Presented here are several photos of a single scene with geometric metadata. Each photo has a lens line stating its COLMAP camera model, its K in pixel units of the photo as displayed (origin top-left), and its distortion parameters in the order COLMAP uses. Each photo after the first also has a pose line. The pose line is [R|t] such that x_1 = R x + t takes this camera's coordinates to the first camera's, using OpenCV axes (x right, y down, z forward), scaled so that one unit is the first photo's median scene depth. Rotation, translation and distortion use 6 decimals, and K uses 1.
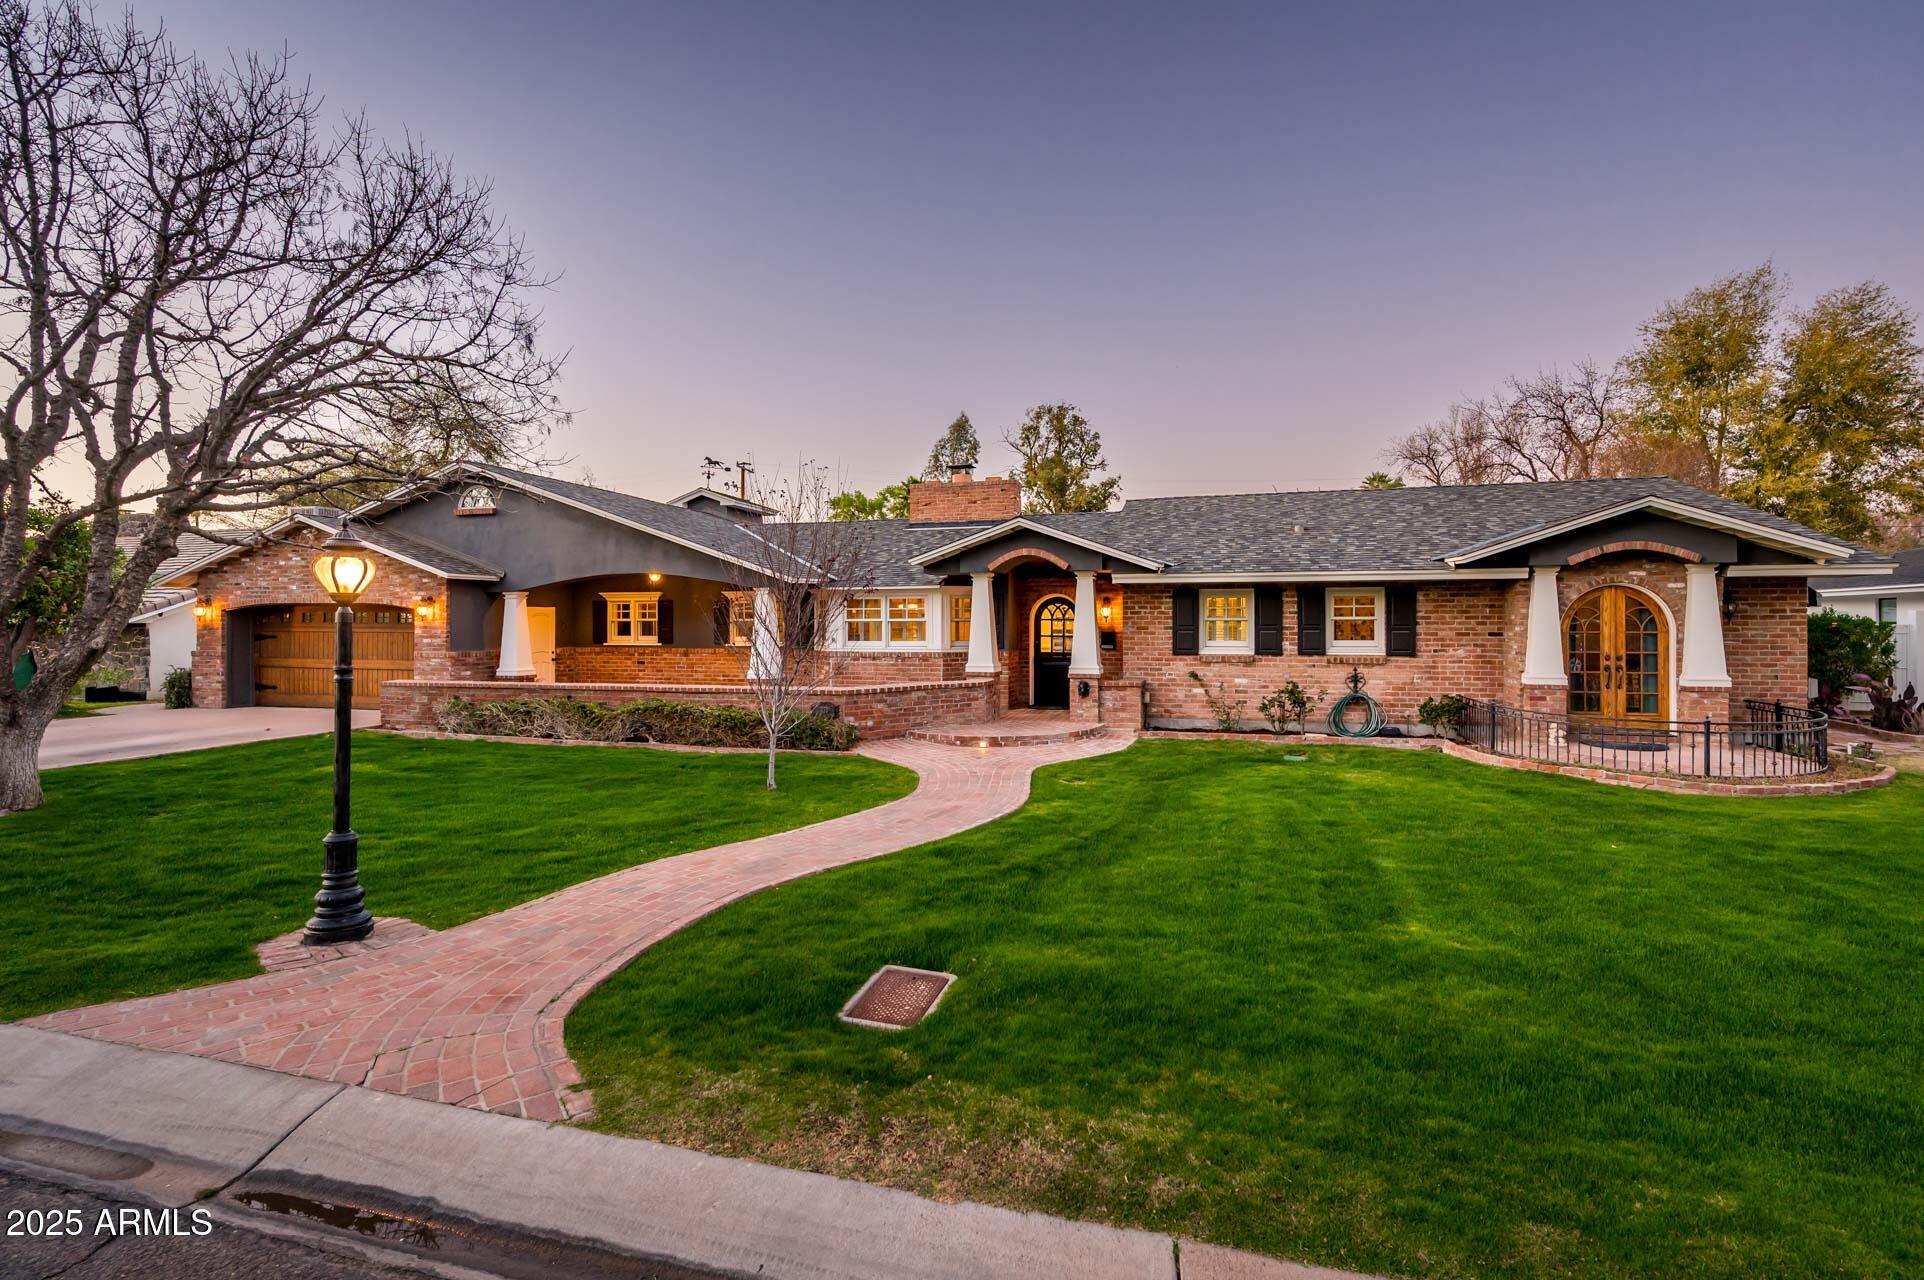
lens RADIAL K [[840.7, 0, 962.0], [0, 840.7, 640.0], [0, 0, 1]] dist [0.000447, 0.000784]
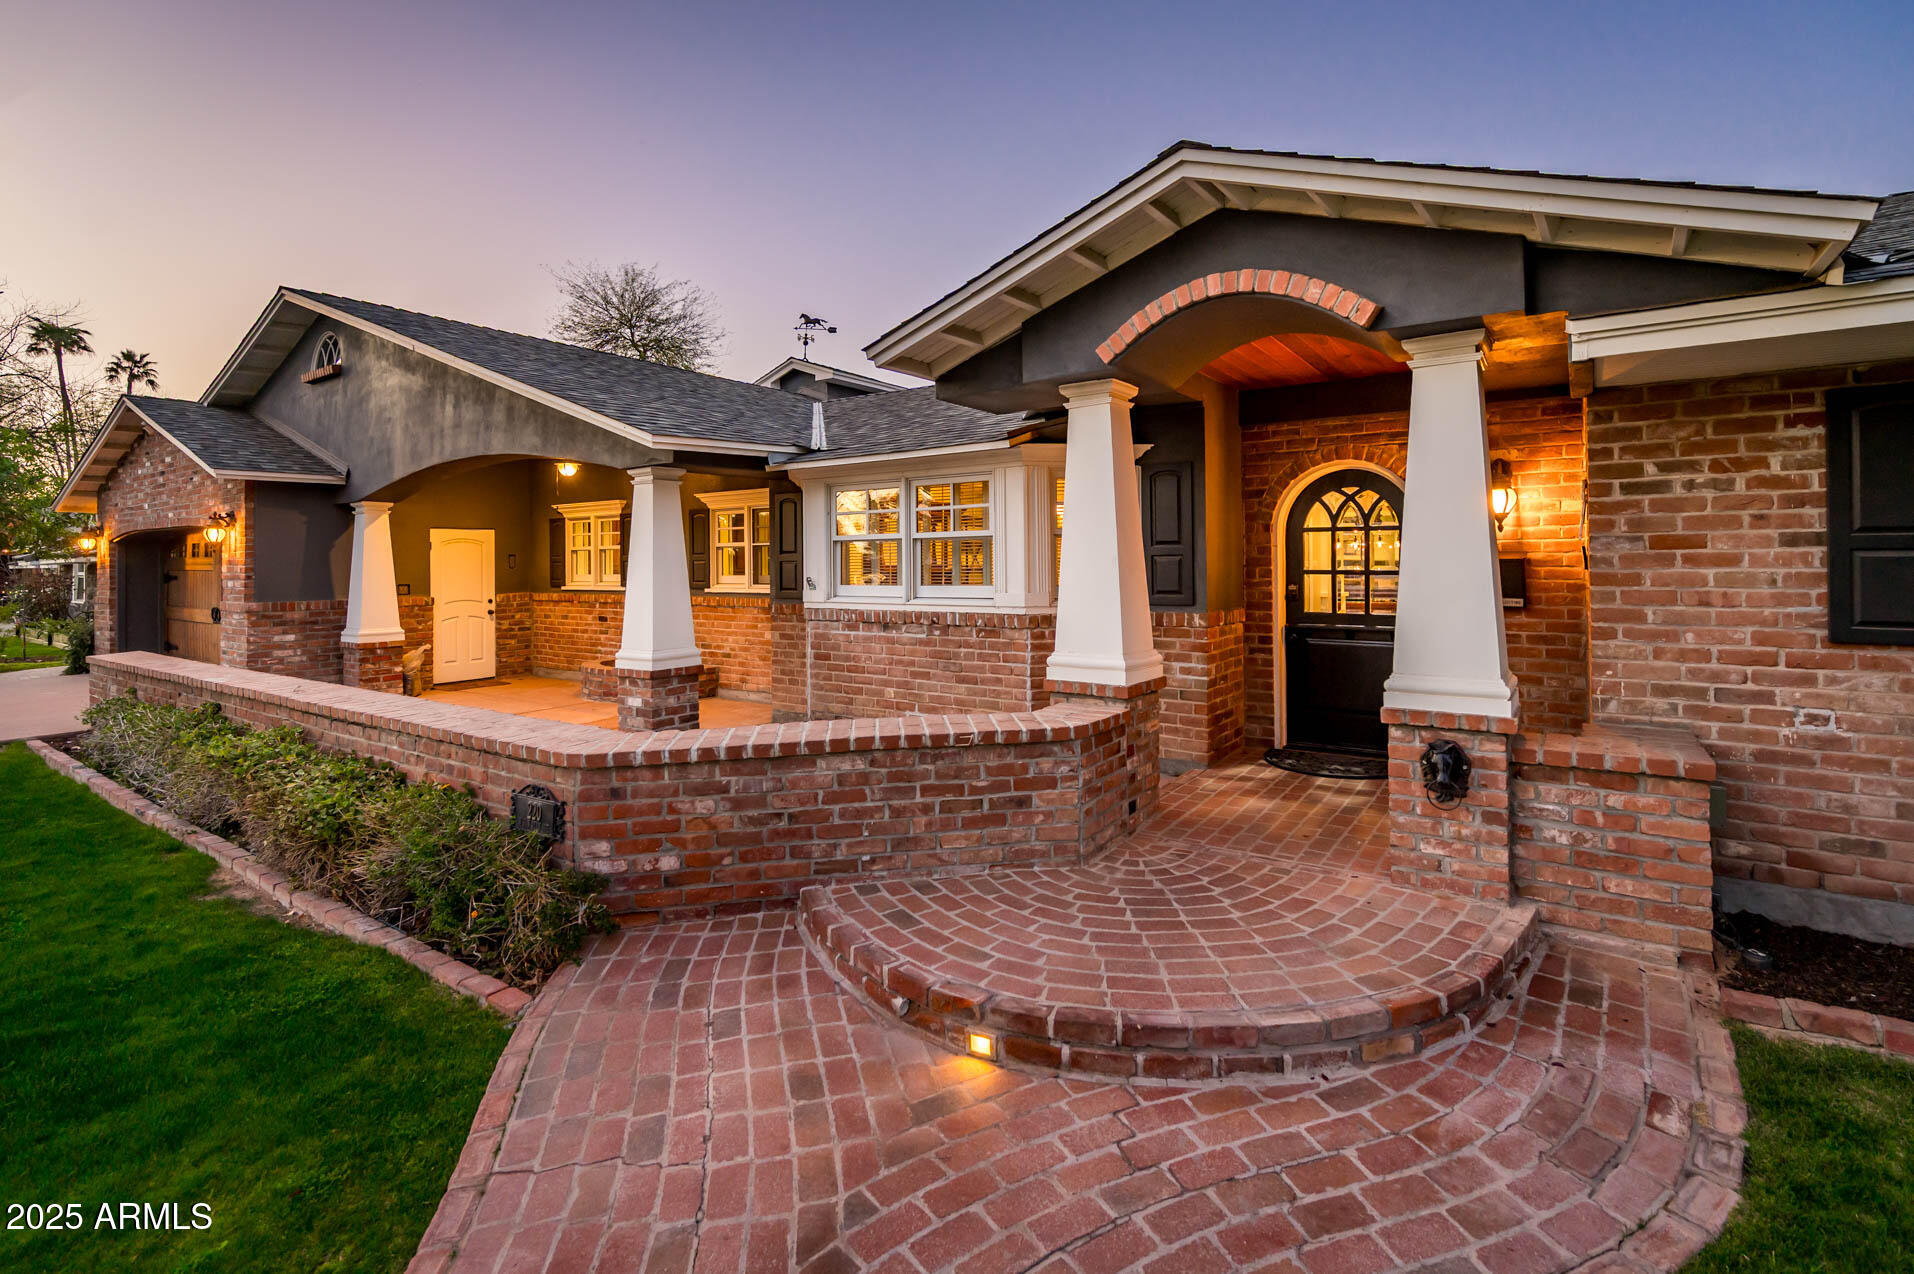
lens RADIAL K [[856.7, 0, 977.2], [0, 856.7, 561.0], [0, 0, 1]] dist [0.001678, 0.000284]
pose [[0.951148, -0.007851, -0.308636, 0.087159], [0.002574, 0.999844, -0.017502, -0.003875], [0.308725, 0.015852, 0.951019, 0.689517]]
